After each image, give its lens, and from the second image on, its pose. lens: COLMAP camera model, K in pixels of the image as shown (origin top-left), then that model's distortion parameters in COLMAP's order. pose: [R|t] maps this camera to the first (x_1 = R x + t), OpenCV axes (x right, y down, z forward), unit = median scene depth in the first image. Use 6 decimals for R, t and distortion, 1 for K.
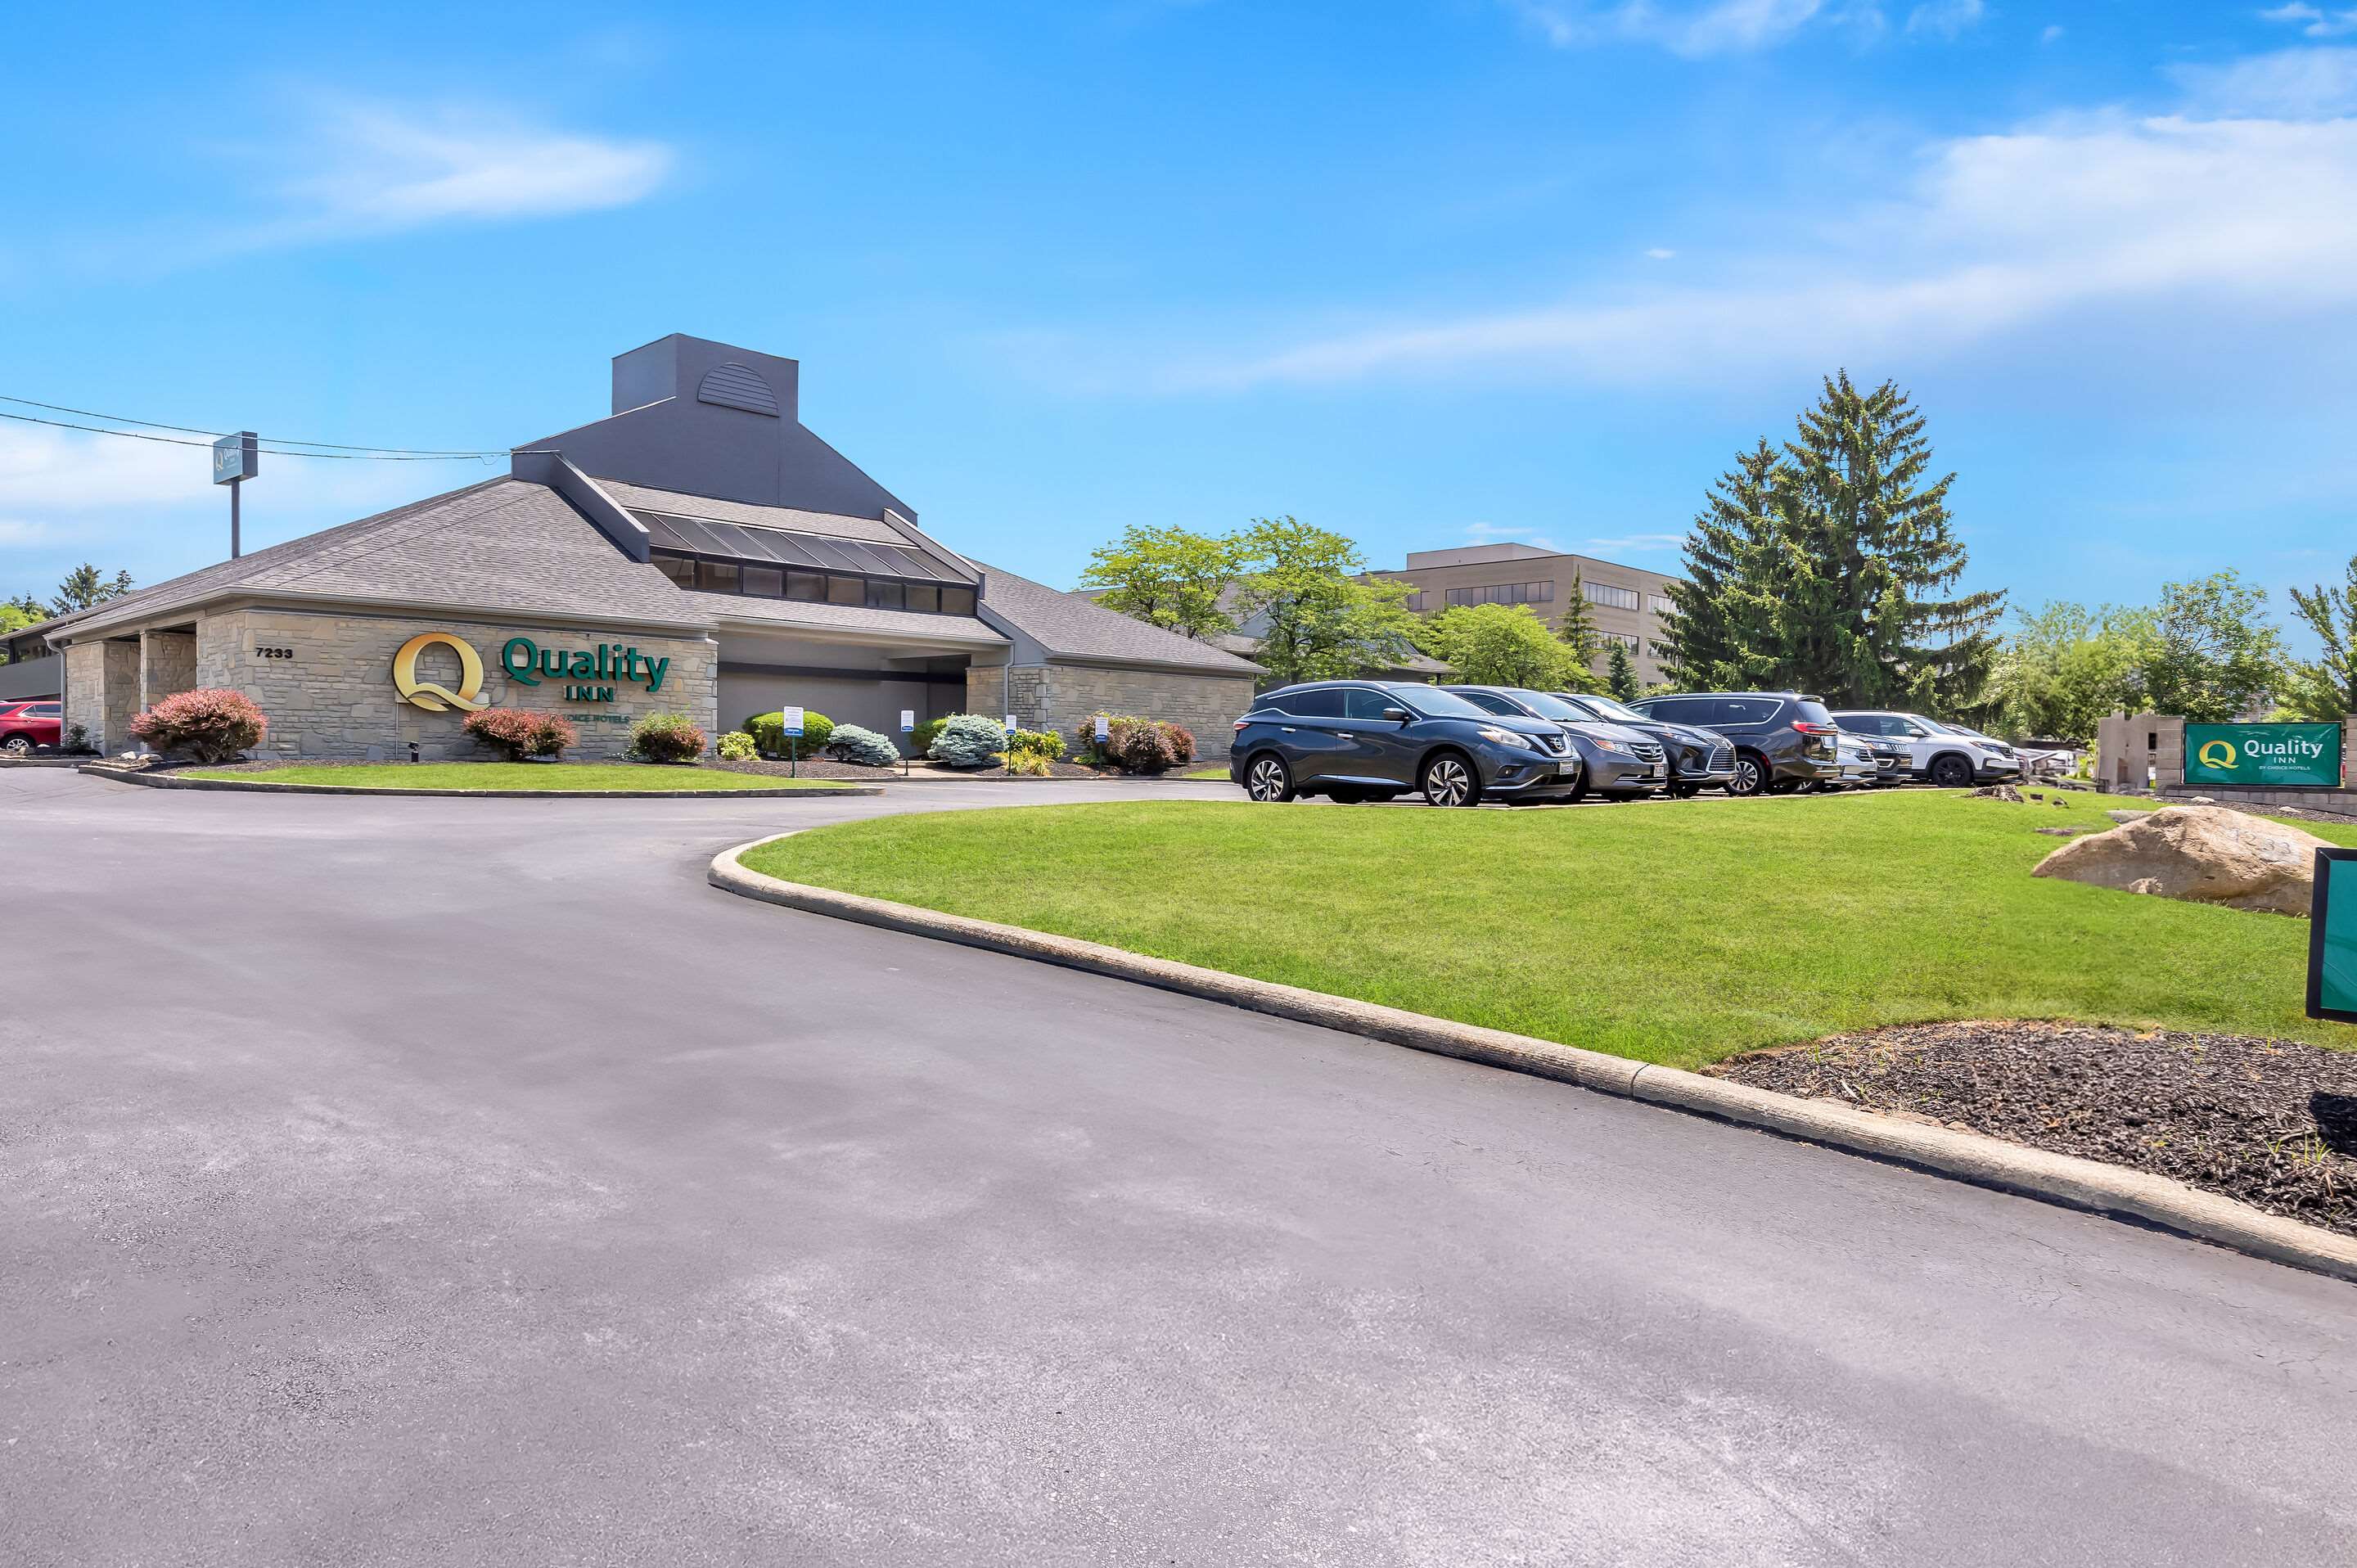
lens RADIAL K [[1430.5, 0, 1185.9], [0, 1430.5, 778.6], [0, 0, 1]] dist [0.008406, -0.003055]
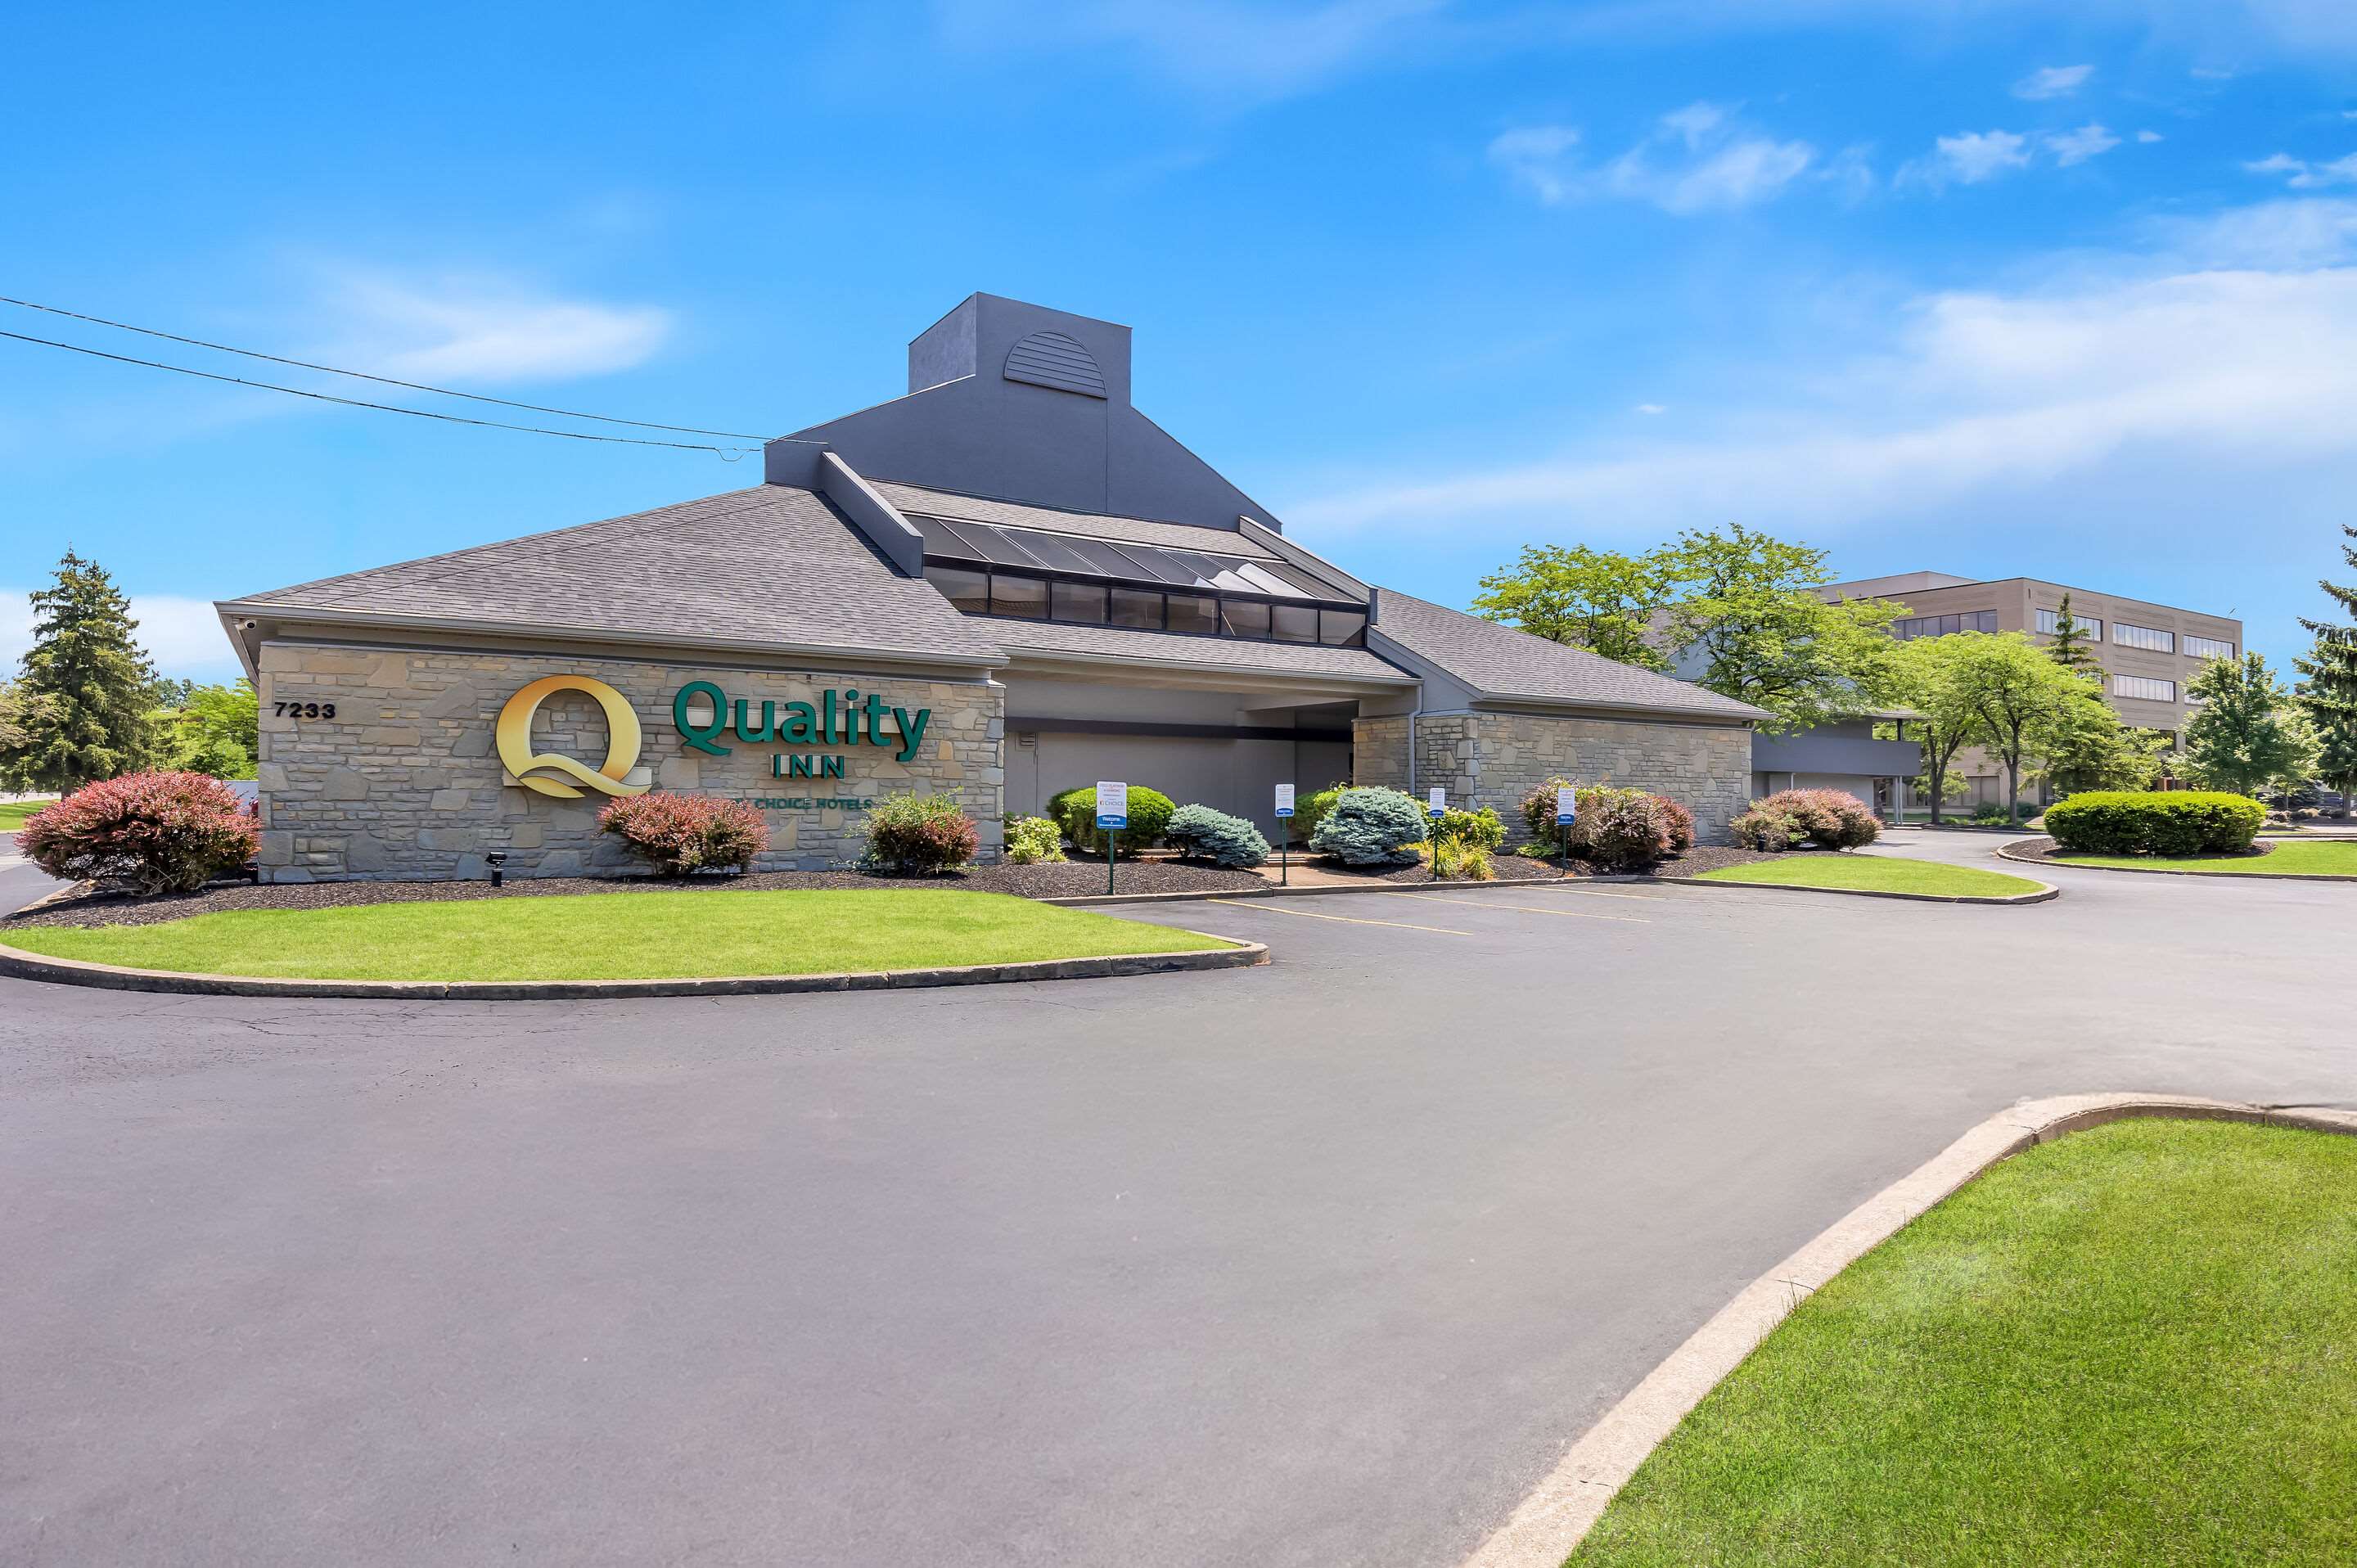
lens RADIAL K [[1349.5, 0, 1177.6], [0, 1349.5, 795.0], [0, 0, 1]] dist [0.008990, 0.000192]
pose [[0.970597, -0.007865, -0.240580, -0.091413], [0.001488, 0.999643, -0.026677, -0.025336], [0.240704, 0.025535, 0.970263, 0.382581]]
